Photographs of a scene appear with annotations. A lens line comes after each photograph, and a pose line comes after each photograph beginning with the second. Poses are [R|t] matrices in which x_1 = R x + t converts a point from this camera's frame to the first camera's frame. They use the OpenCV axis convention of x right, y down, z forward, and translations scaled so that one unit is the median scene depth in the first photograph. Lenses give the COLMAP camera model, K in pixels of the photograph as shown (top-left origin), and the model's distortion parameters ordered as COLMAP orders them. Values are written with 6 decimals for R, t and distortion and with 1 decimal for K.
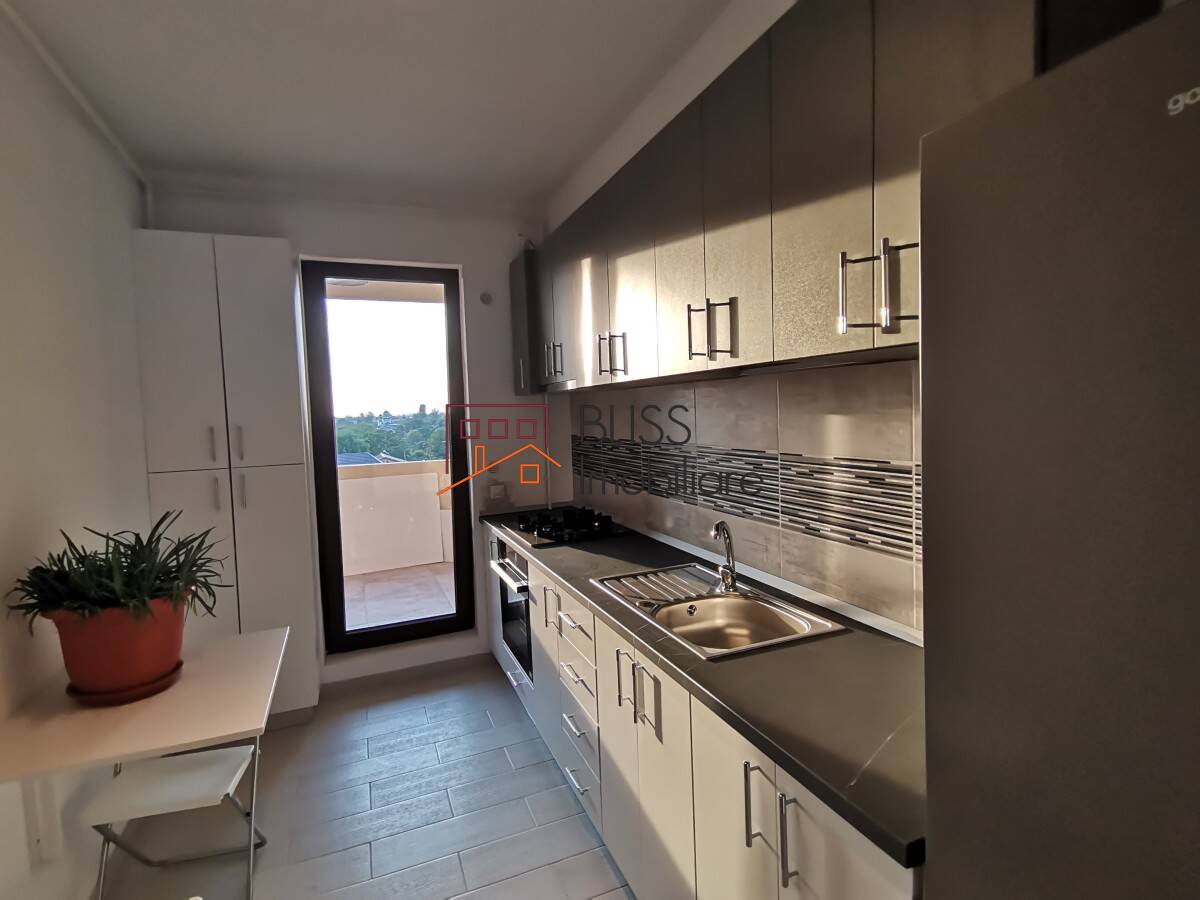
lens RADIAL K [[595.4, 0, 604.4], [0, 595.4, 437.6], [0, 0, 1]] dist [0.036275, -0.030647]
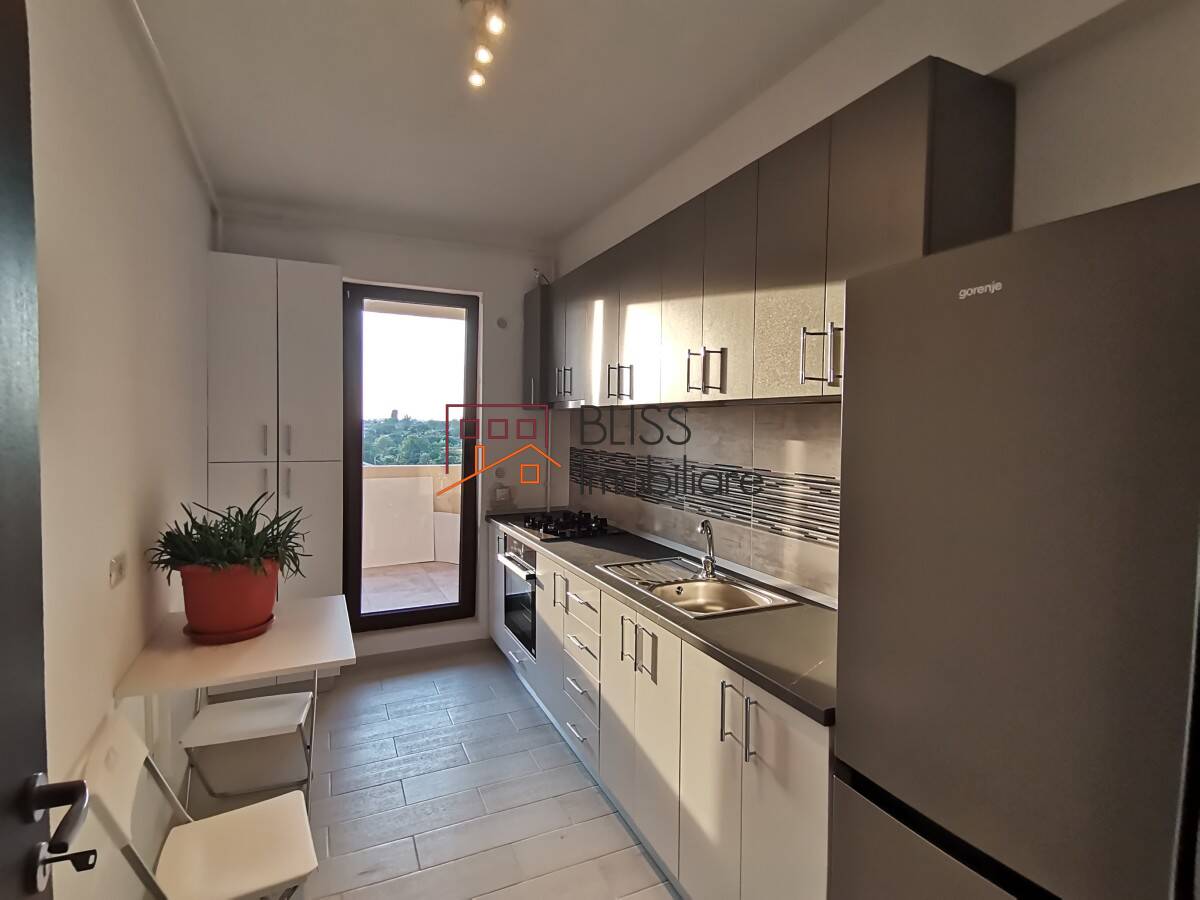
lens RADIAL K [[601.5, 0, 604.7], [0, 601.5, 437.5], [0, 0, 1]] dist [0.020837, -0.001143]
pose [[0.997765, 0.048318, 0.046164, -0.079137], [-0.047124, 0.998534, -0.026622, 0.008444], [-0.047383, 0.024387, 0.998579, -0.248384]]
